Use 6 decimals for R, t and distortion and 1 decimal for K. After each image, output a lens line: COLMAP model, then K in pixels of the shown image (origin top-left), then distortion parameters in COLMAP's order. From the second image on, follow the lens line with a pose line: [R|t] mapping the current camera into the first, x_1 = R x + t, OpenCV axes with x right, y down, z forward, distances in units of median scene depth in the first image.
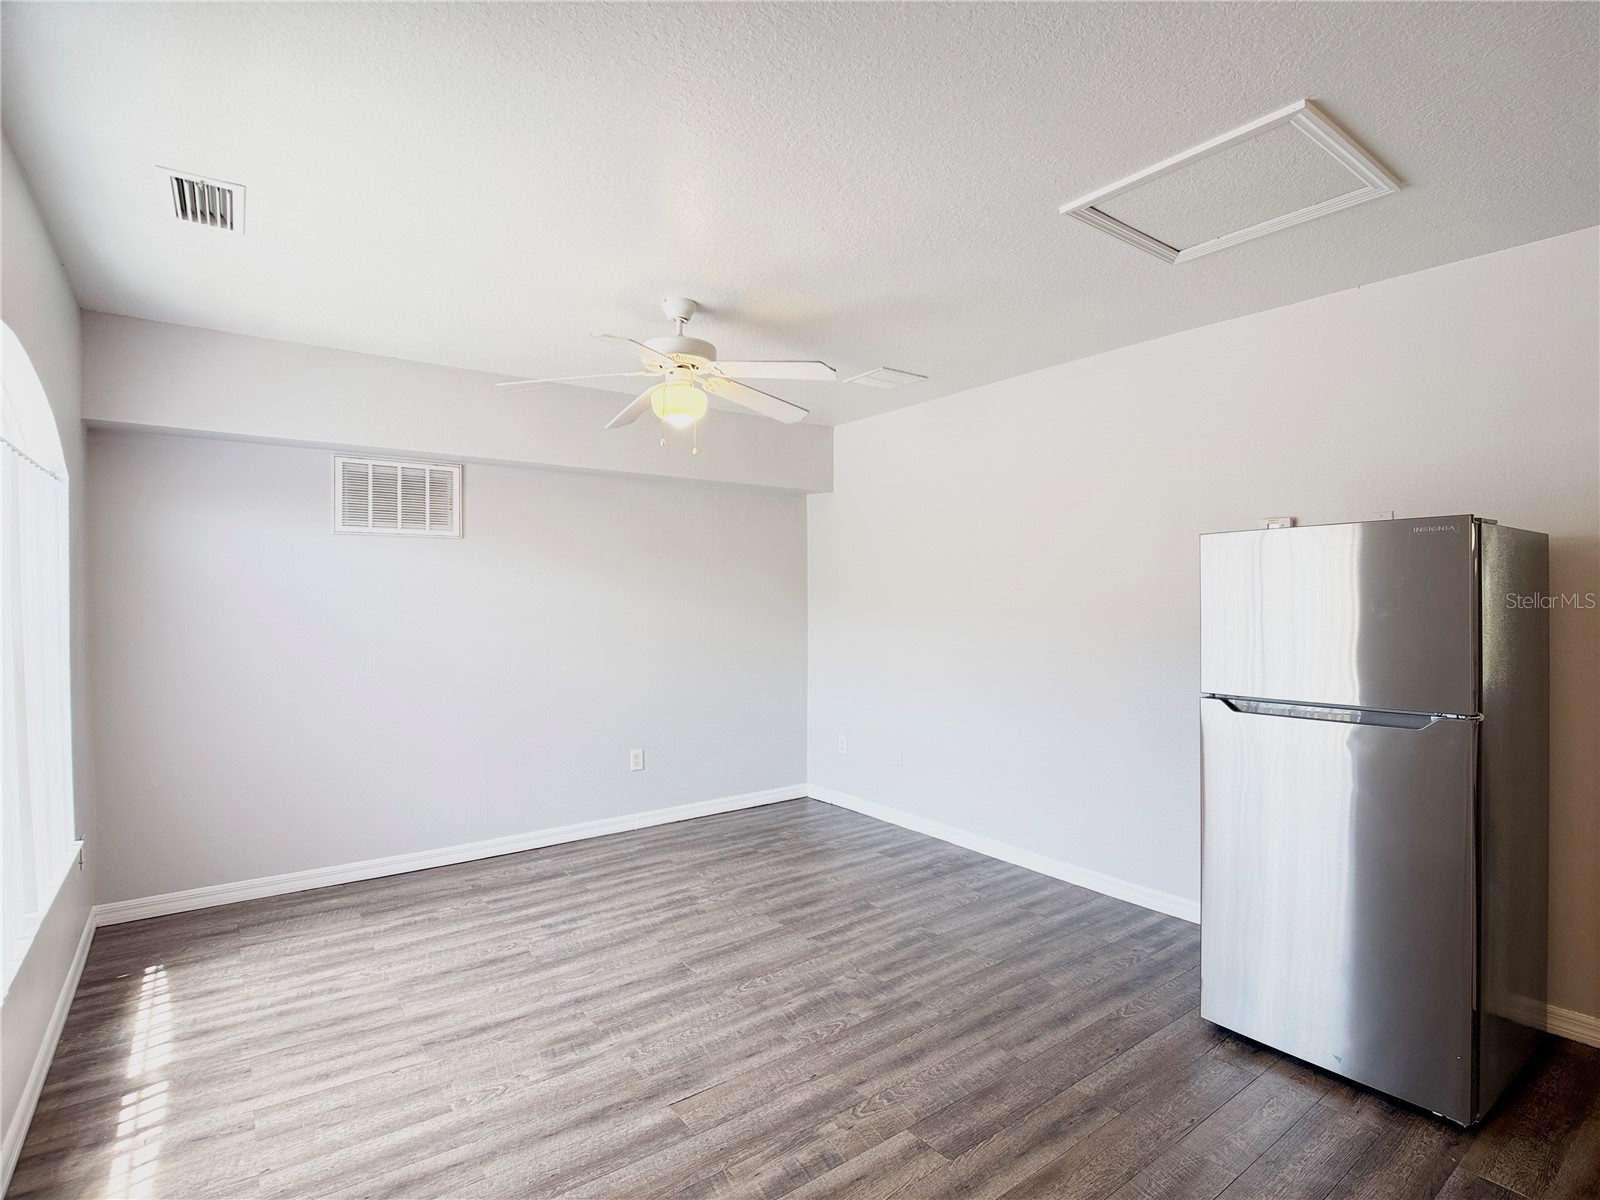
lens RADIAL K [[816.1, 0, 806.5], [0, 816.1, 602.1], [0, 0, 1]] dist [0.000245, -0.012548]
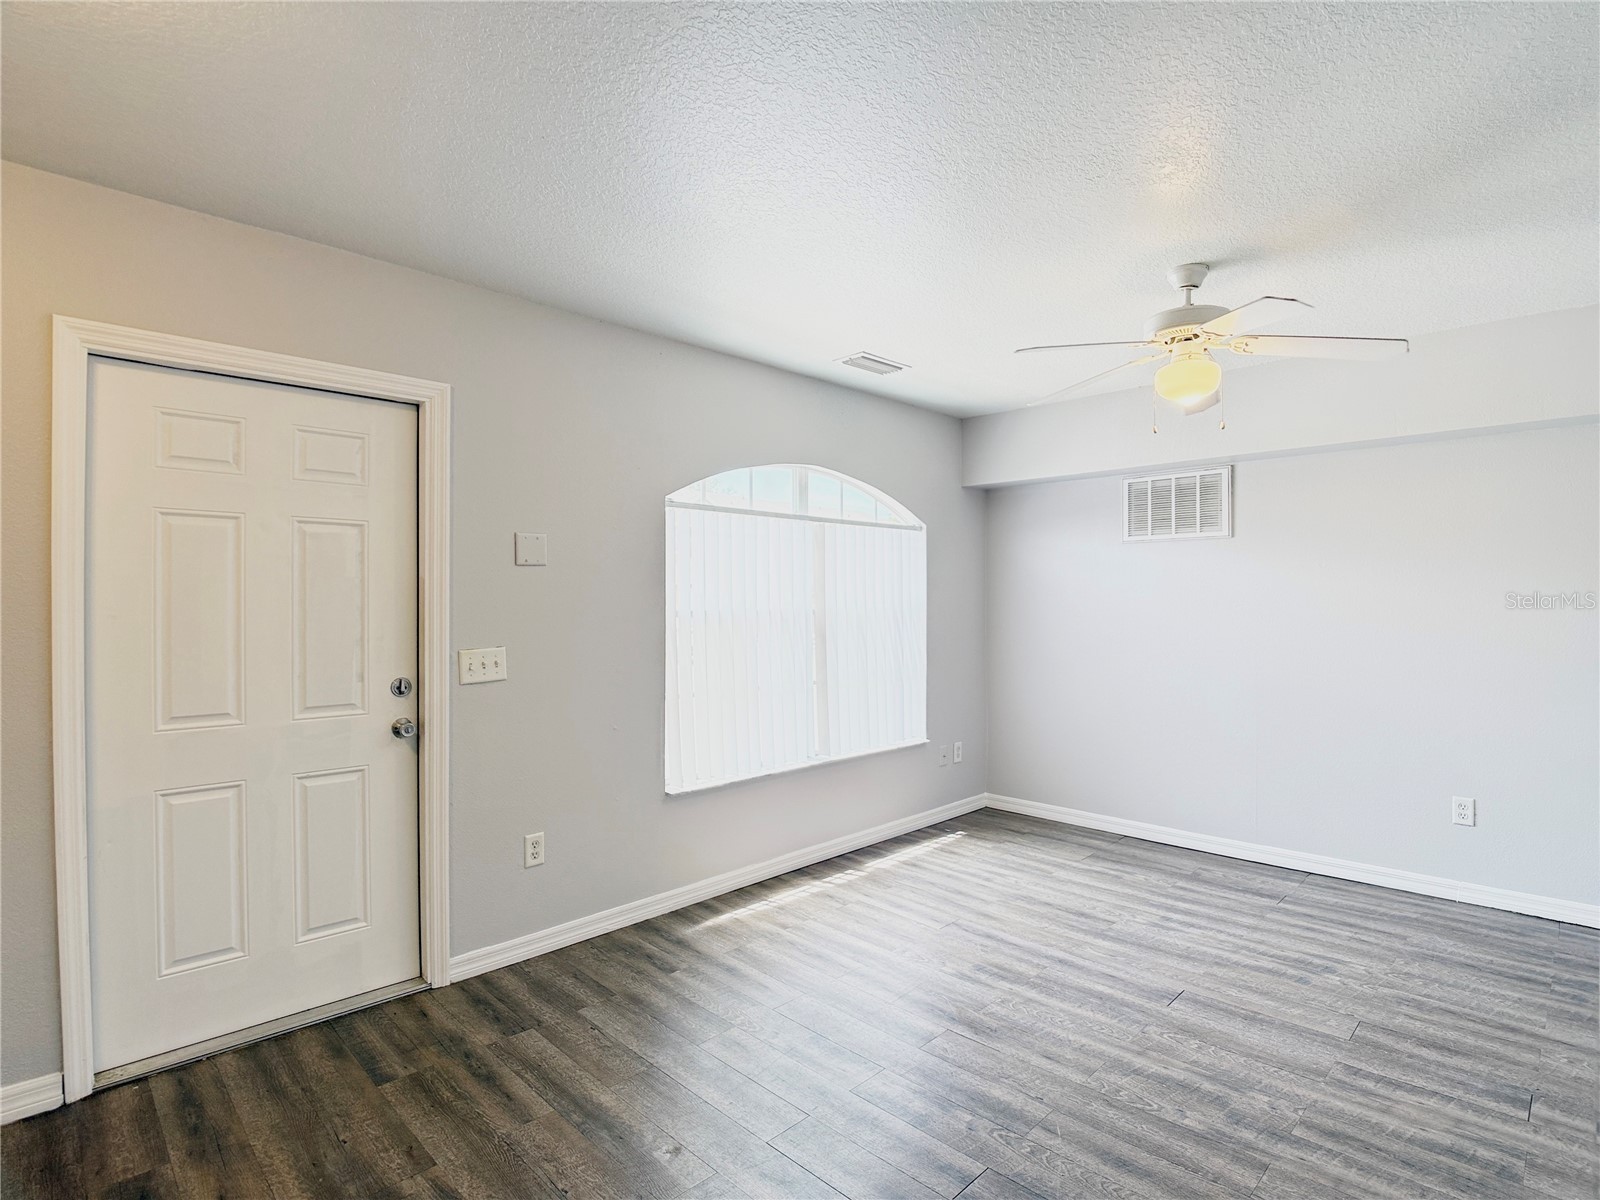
lens RADIAL K [[816.1, 0, 806.5], [0, 816.1, 602.1], [0, 0, 1]] dist [0.000245, -0.012548]
pose [[0.148394, 0.003647, -0.988922, 0.783004], [-0.005016, 0.999983, 0.002935, 0.003032], [0.988916, 0.004525, 0.148410, 0.511310]]
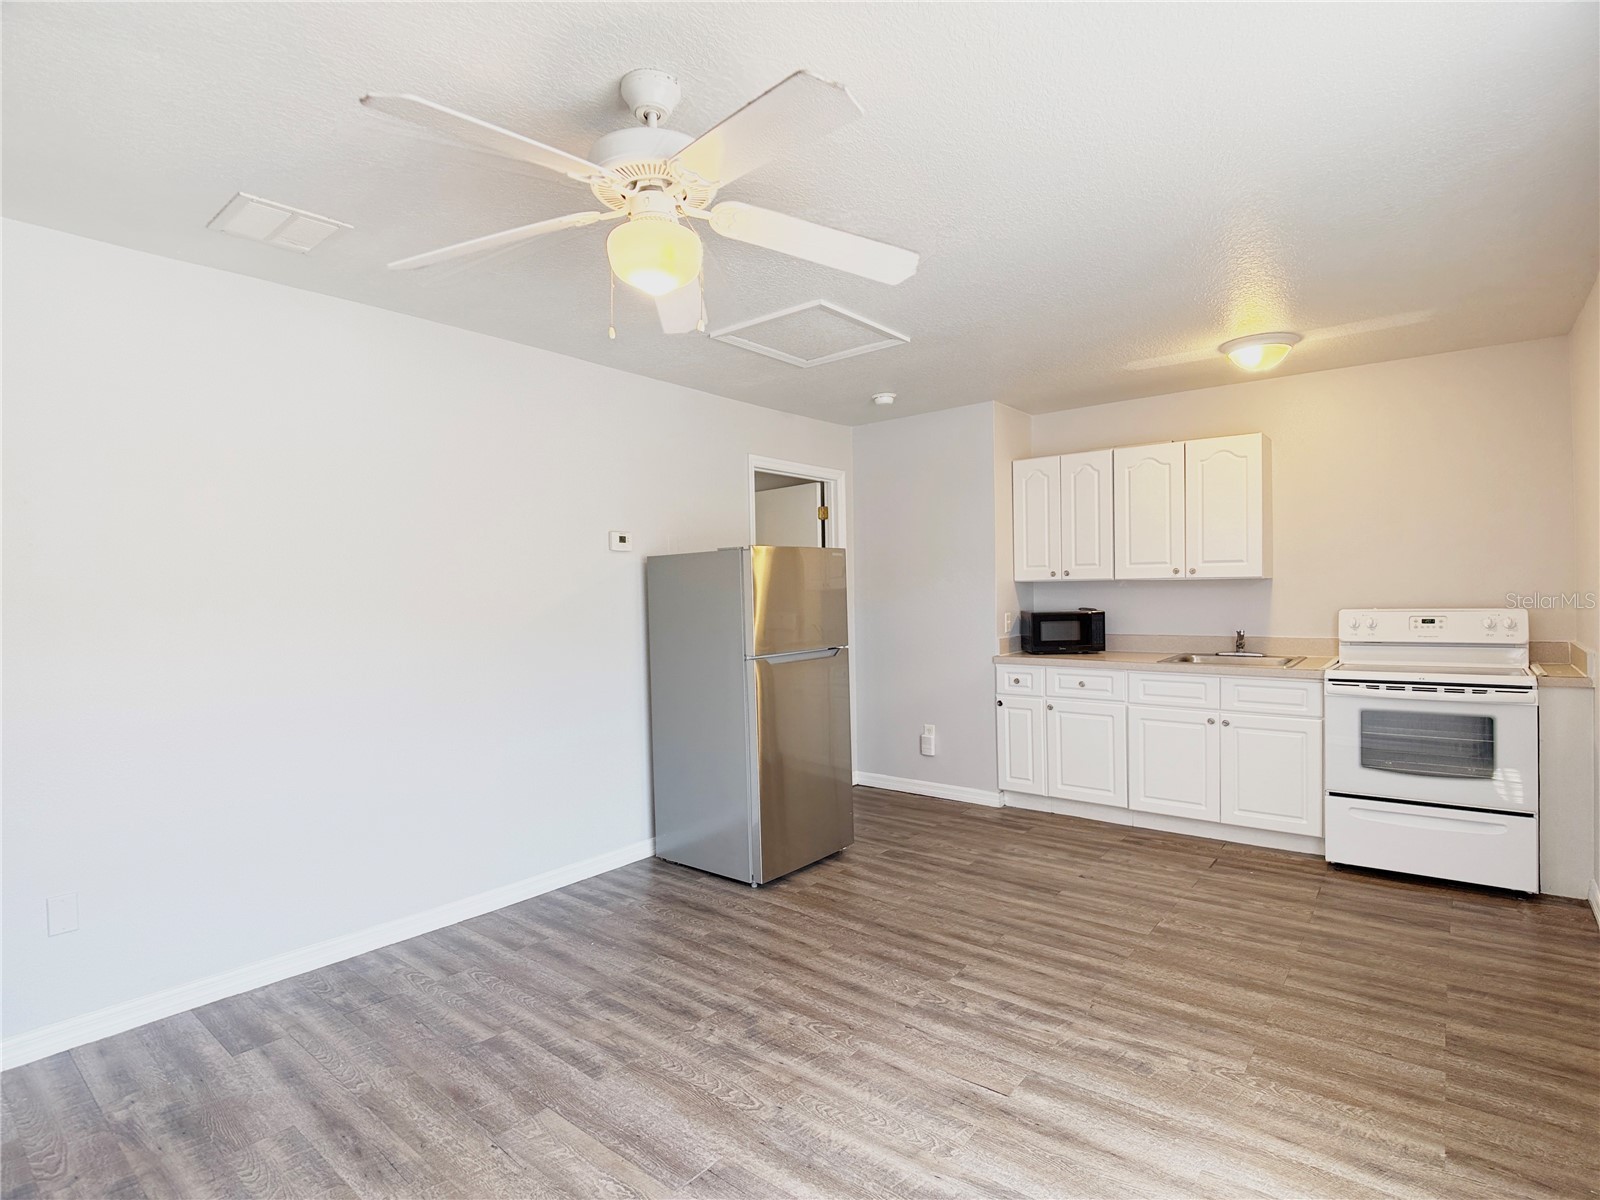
lens RADIAL K [[816.1, 0, 806.5], [0, 816.1, 602.1], [0, 0, 1]] dist [0.000245, -0.012548]
pose [[-0.255434, 0.000576, 0.966826, -0.868152], [0.025716, 0.999650, 0.006198, 0.007965], [-0.966484, 0.026446, -0.255359, 1.207205]]
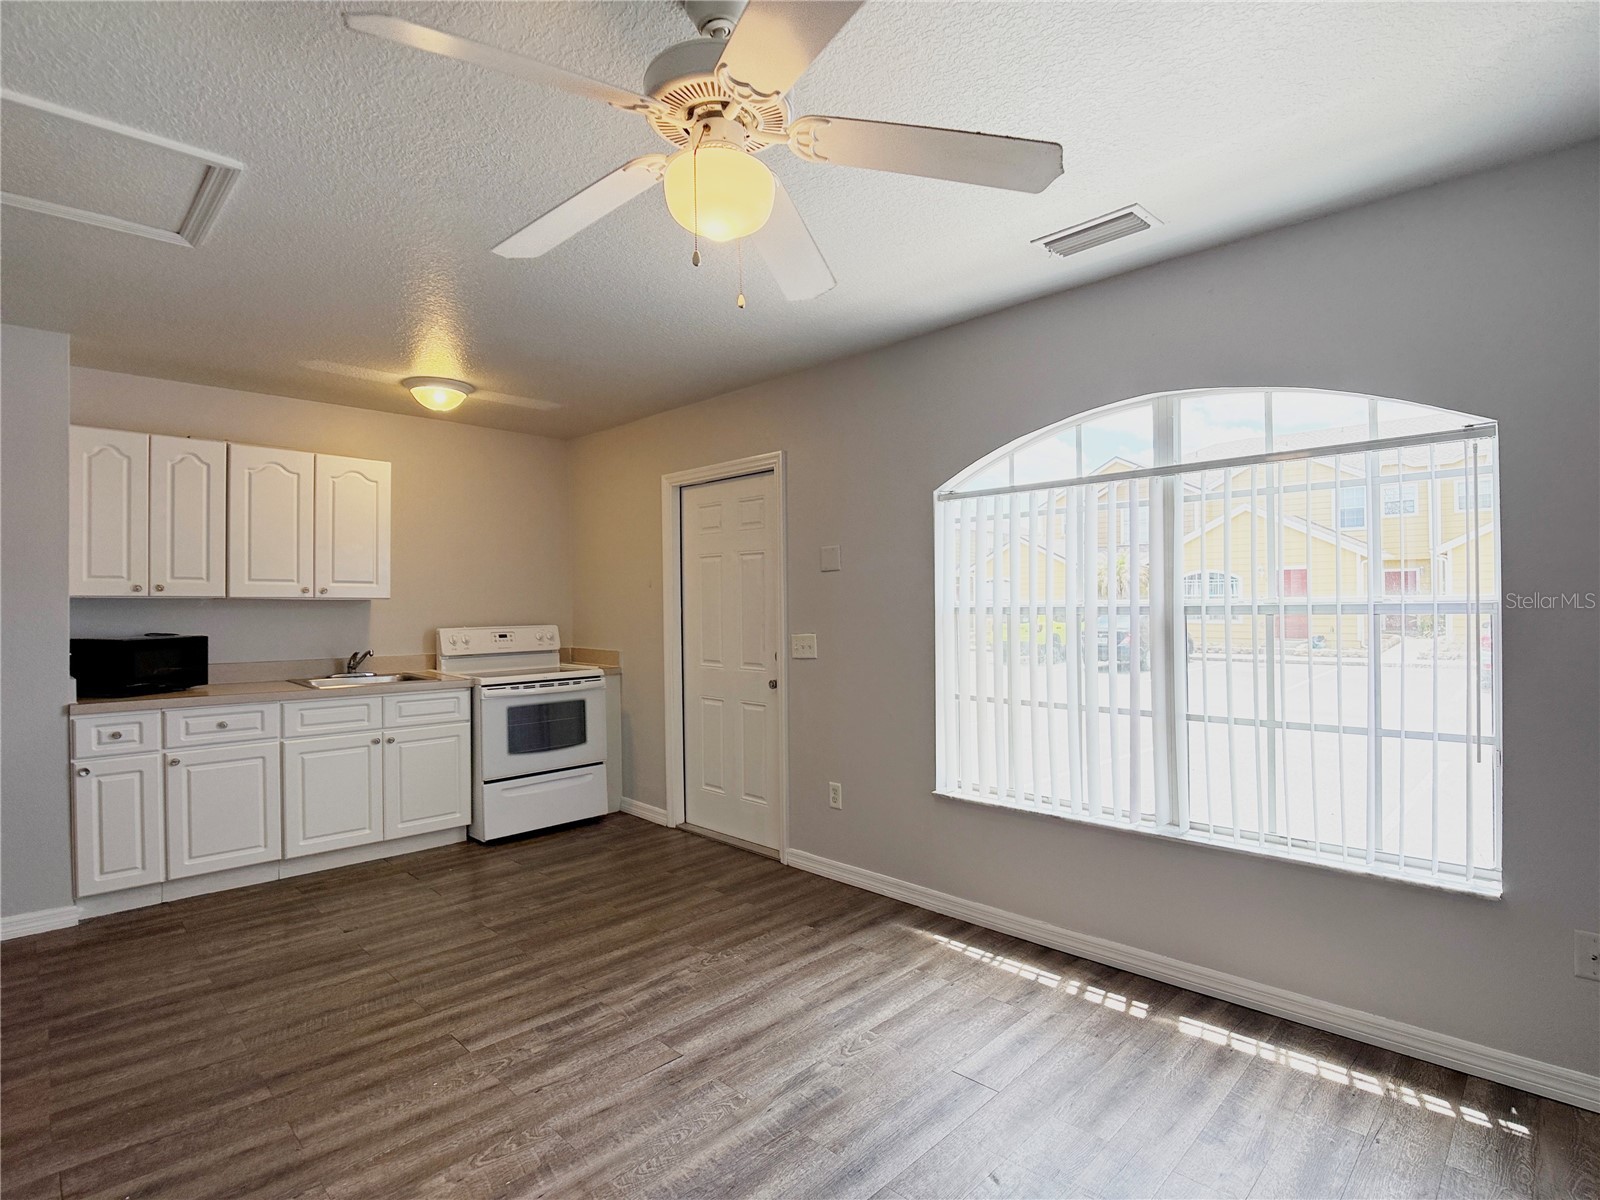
lens RADIAL K [[816.1, 0, 806.5], [0, 816.1, 602.1], [0, 0, 1]] dist [0.000245, -0.012548]
pose [[-0.989266, 0.016566, -0.145185, -0.151518], [0.016166, 0.999862, 0.003933, 0.006064], [0.145230, 0.001544, -0.989397, 1.729984]]
